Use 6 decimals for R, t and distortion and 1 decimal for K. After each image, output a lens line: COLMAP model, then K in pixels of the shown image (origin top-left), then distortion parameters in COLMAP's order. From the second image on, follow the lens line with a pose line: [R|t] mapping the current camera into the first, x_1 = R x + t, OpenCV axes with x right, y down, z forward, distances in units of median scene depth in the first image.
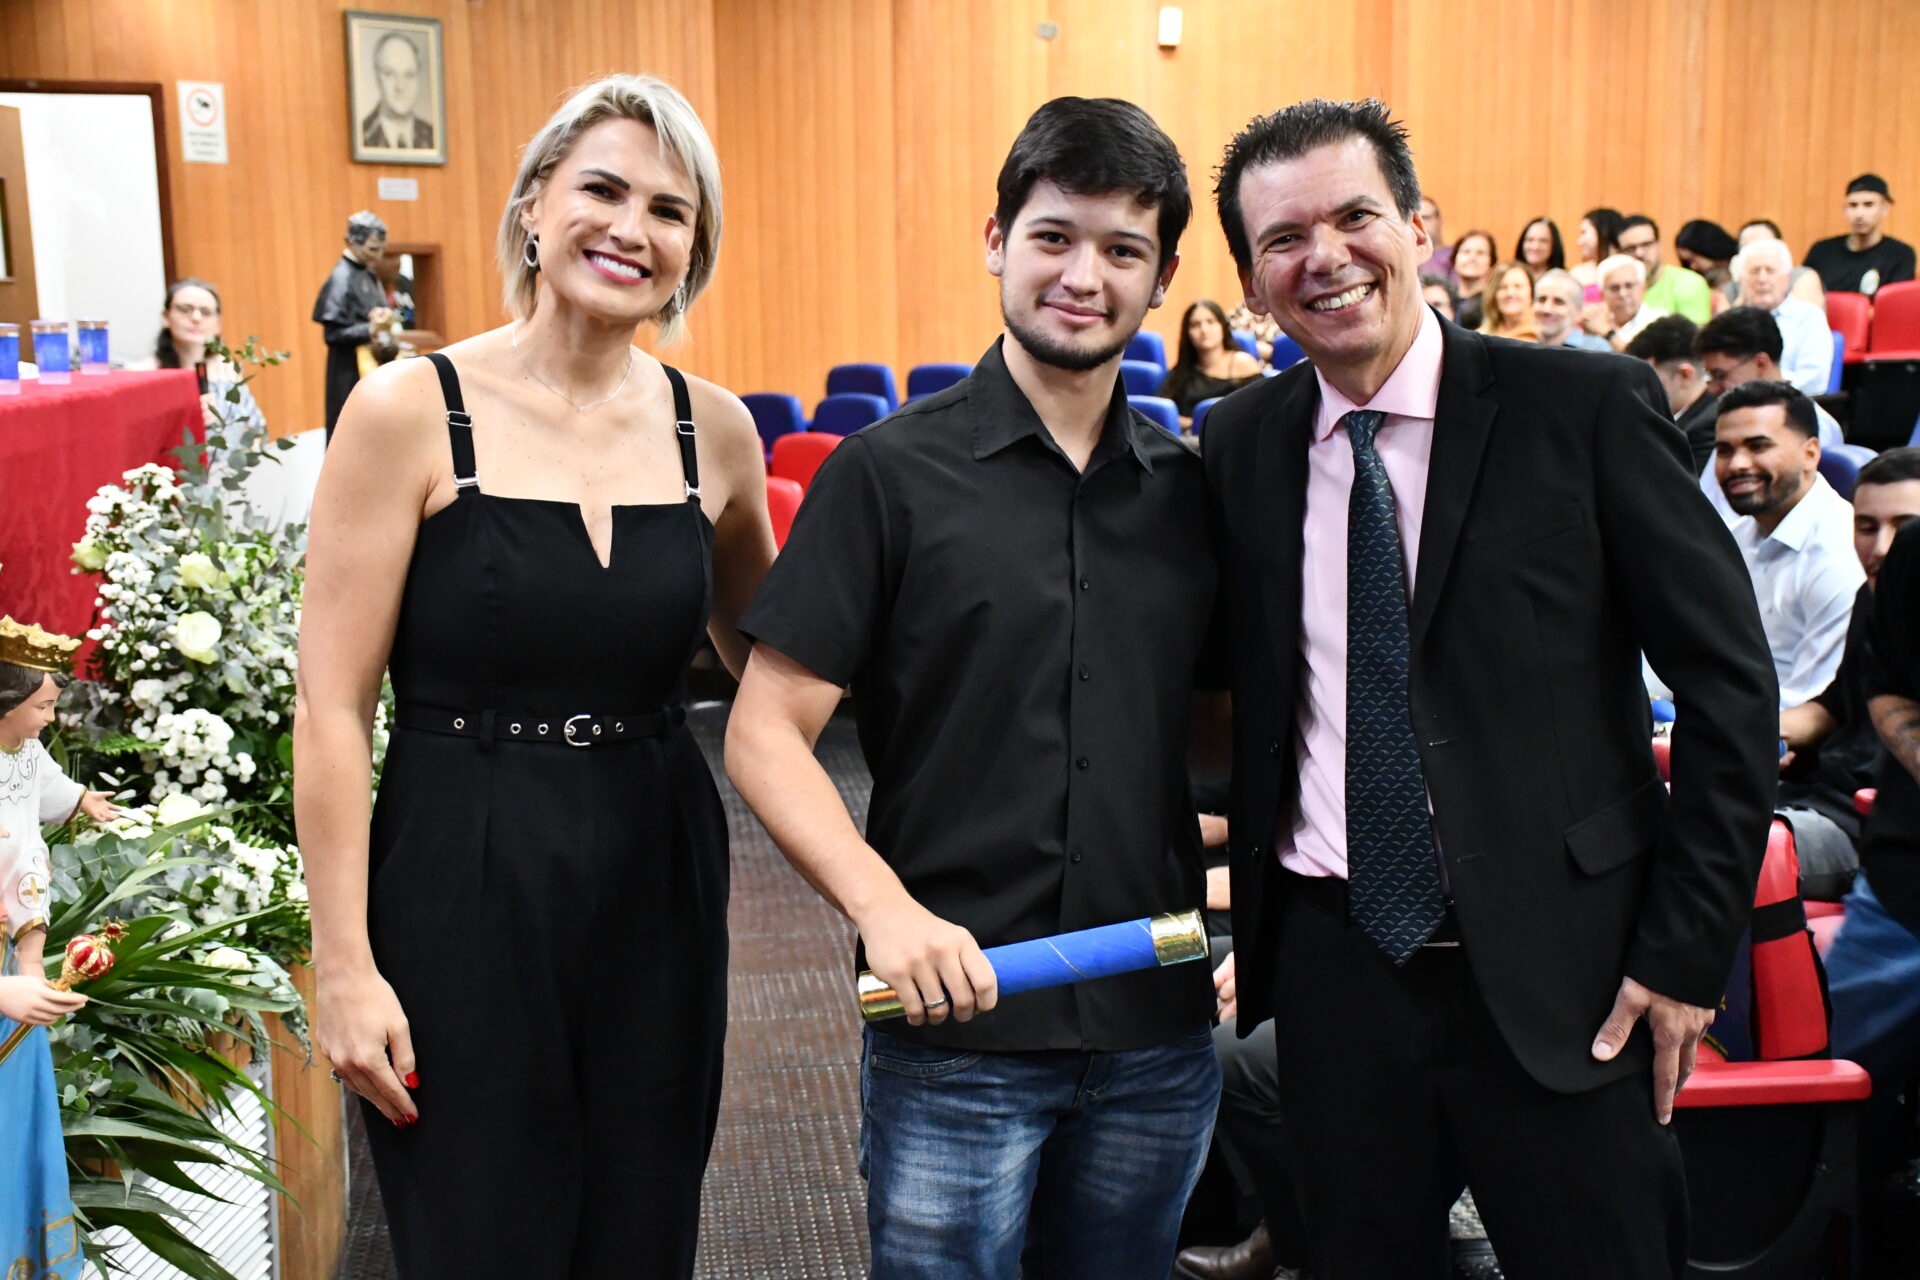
lens RADIAL K [[2842.3, 0, 960.0], [0, 2842.3, 640.0], [0, 0, 1]] dist [0.154535, 0.536207]
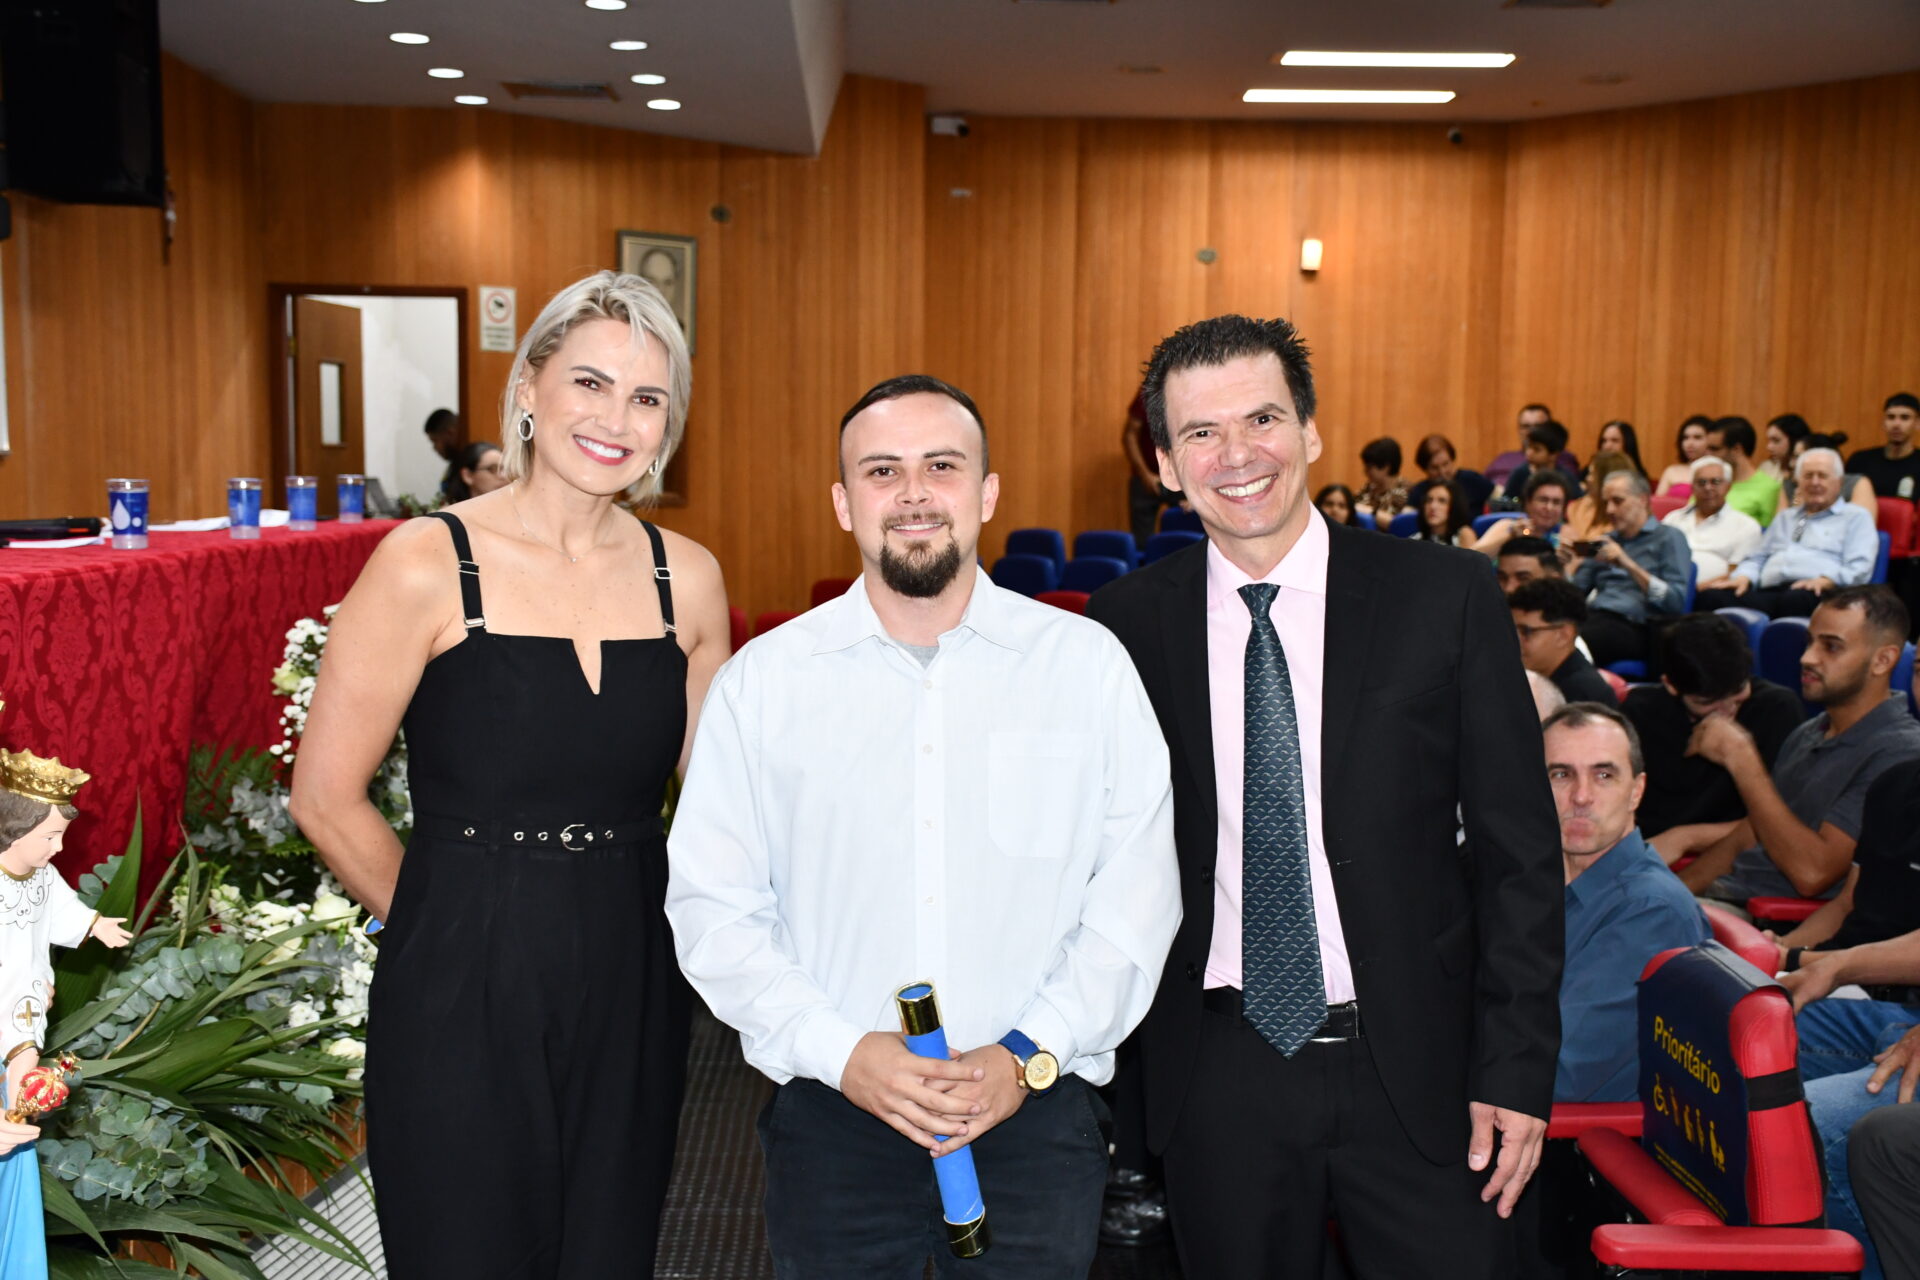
lens RADIAL K [[2361.1, 0, 960.0], [0, 2361.1, 640.0], [0, 0, 1]] dist [0.043401, 0.351888]
pose [[0.996193, 0.034624, -0.080007, 0.041028], [-0.038537, 0.998109, -0.047893, -0.010097], [0.078197, 0.050794, 0.995643, 0.082446]]
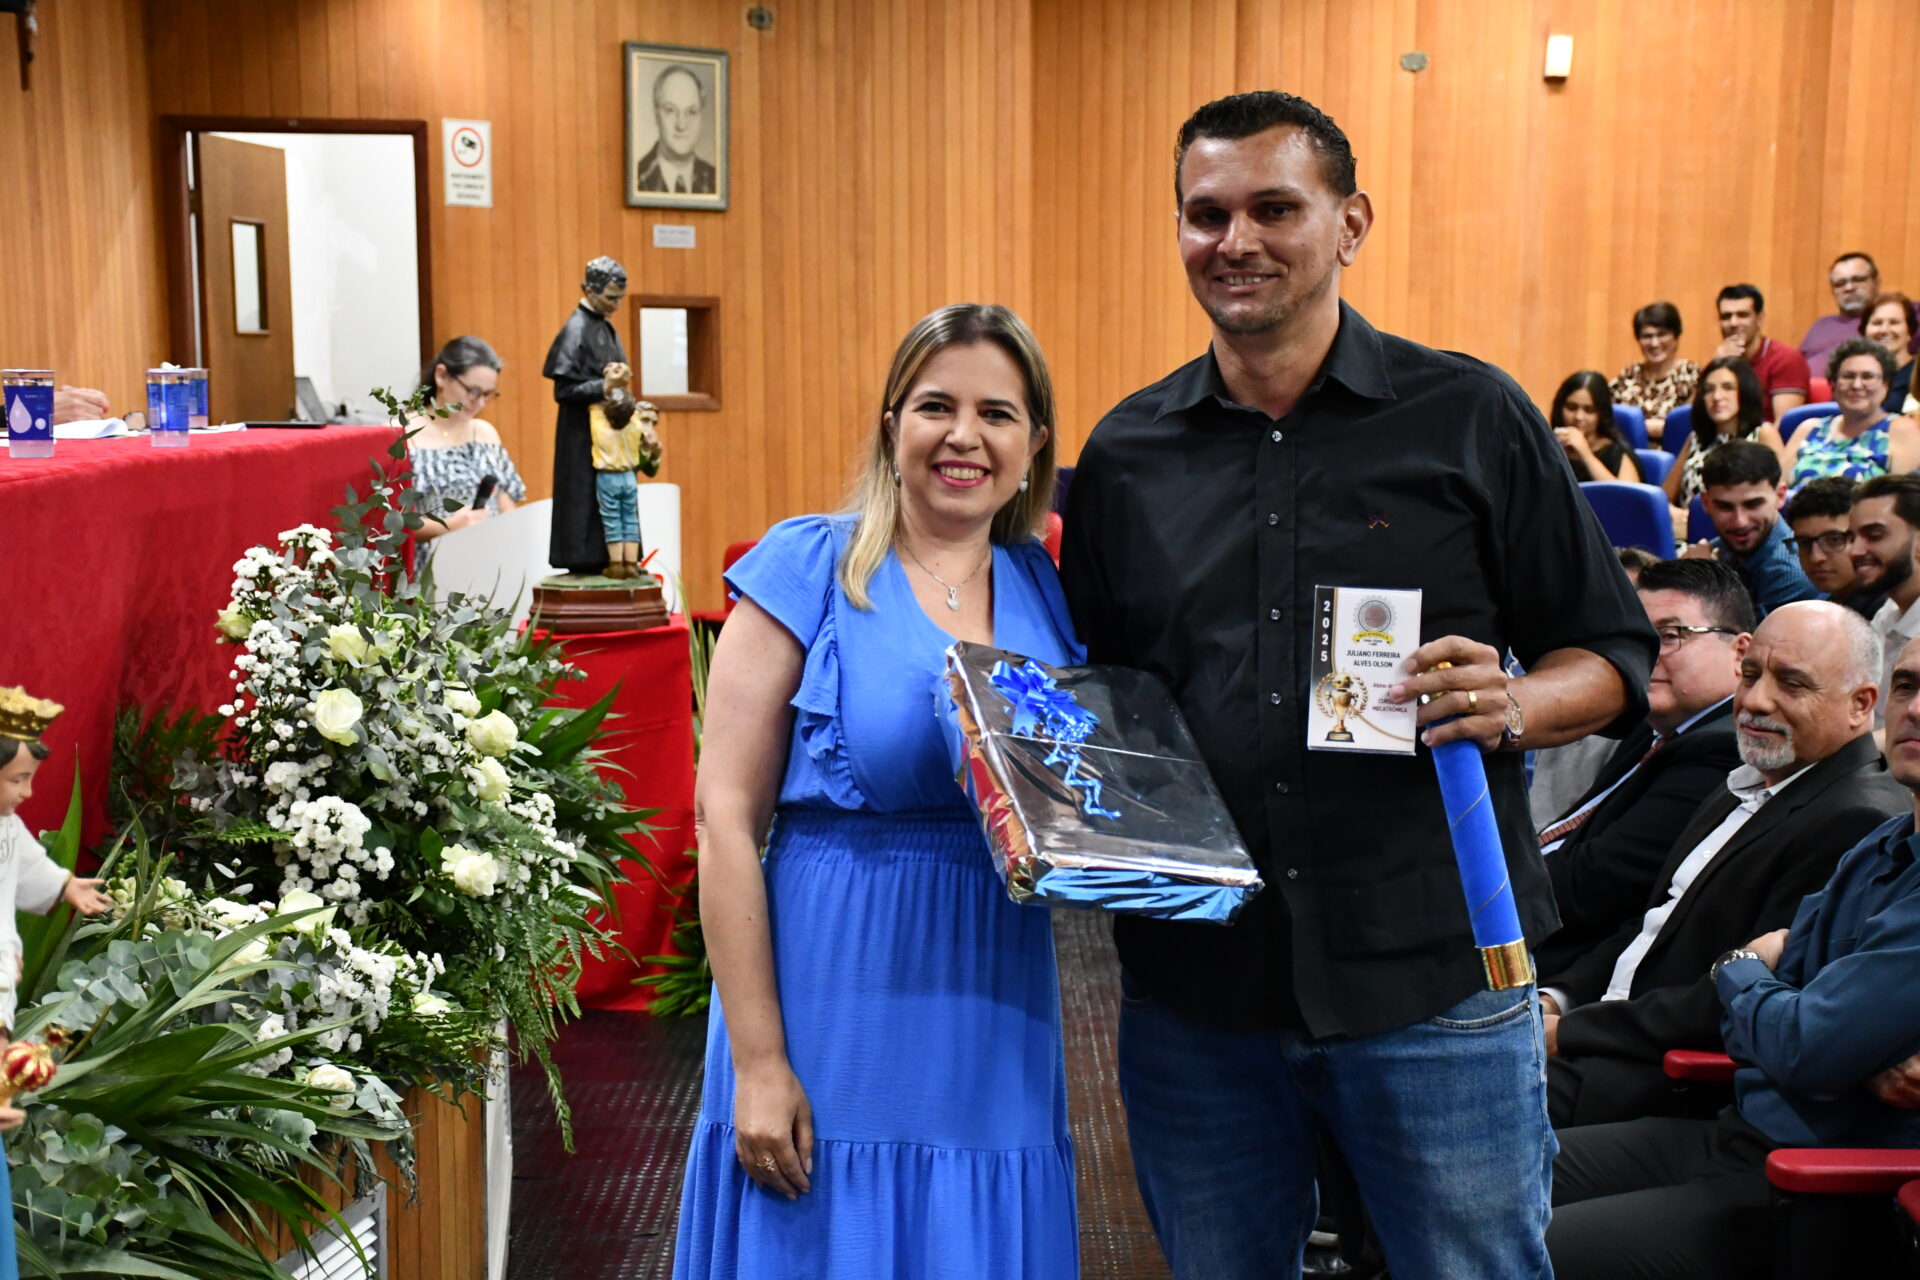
lens RADIAL K [[3196.0, 0, 960.0], [0, 3196.0, 640.0], [0, 0, 1]] dist [0.225442, 0.767121]
pose [[0.992749, 0.026536, -0.117244, 0.044186], [-0.030557, 0.999000, -0.032626, 0.002124], [0.116261, 0.035972, 0.992567, 0.021384]]
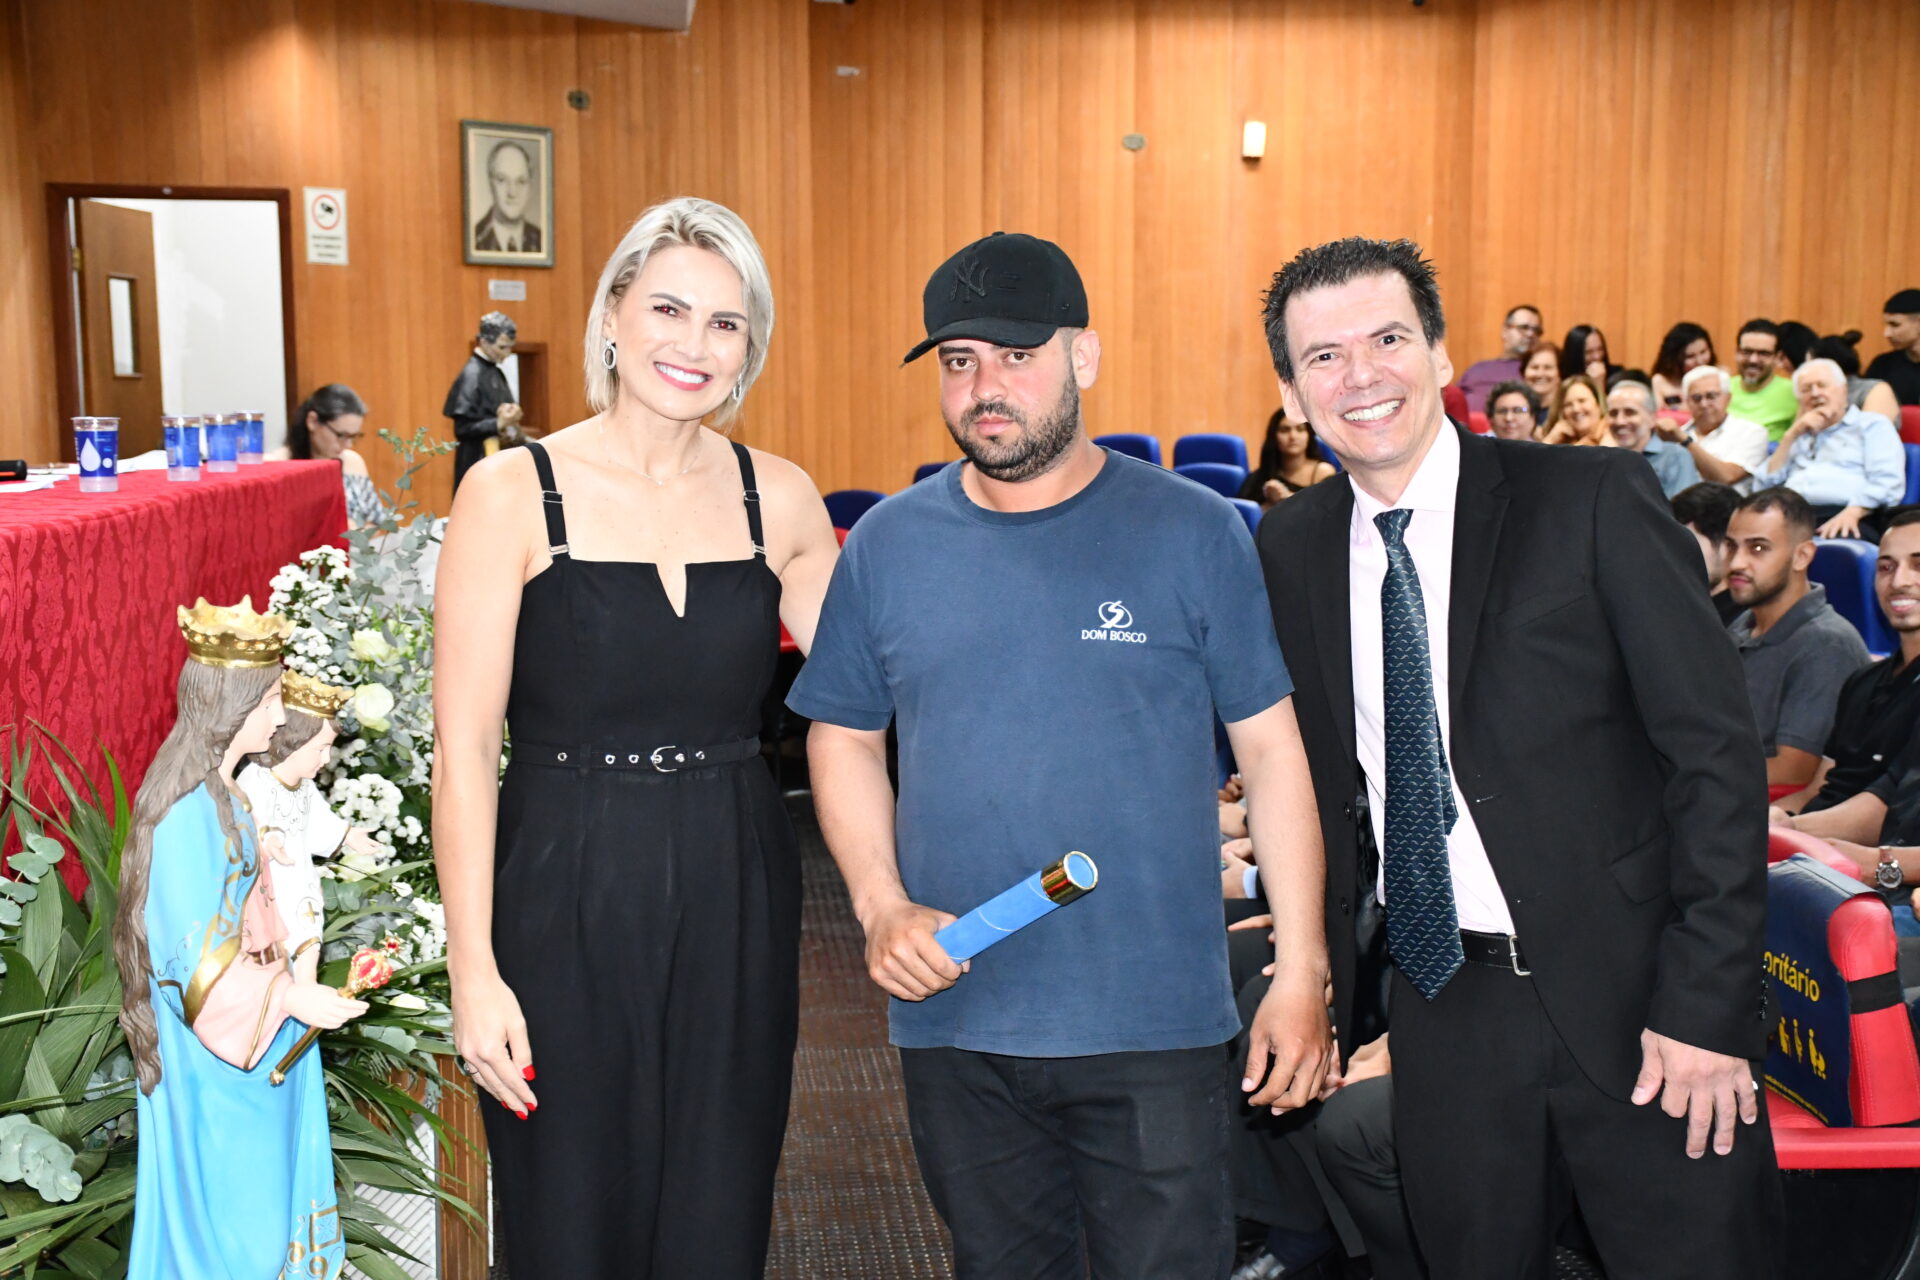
lens RADIAL K [[2845.4, 0, 960.0], [0, 2845.4, 640.0], [0, 0, 1]] dist [0.142492, 0.602602]
pose [[0.999671, 0.013626, -0.021727, -0.023249], [-0.014396, 0.999260, -0.035670, 0.008691], [0.021225, 0.035971, 0.999127, -0.055837]]
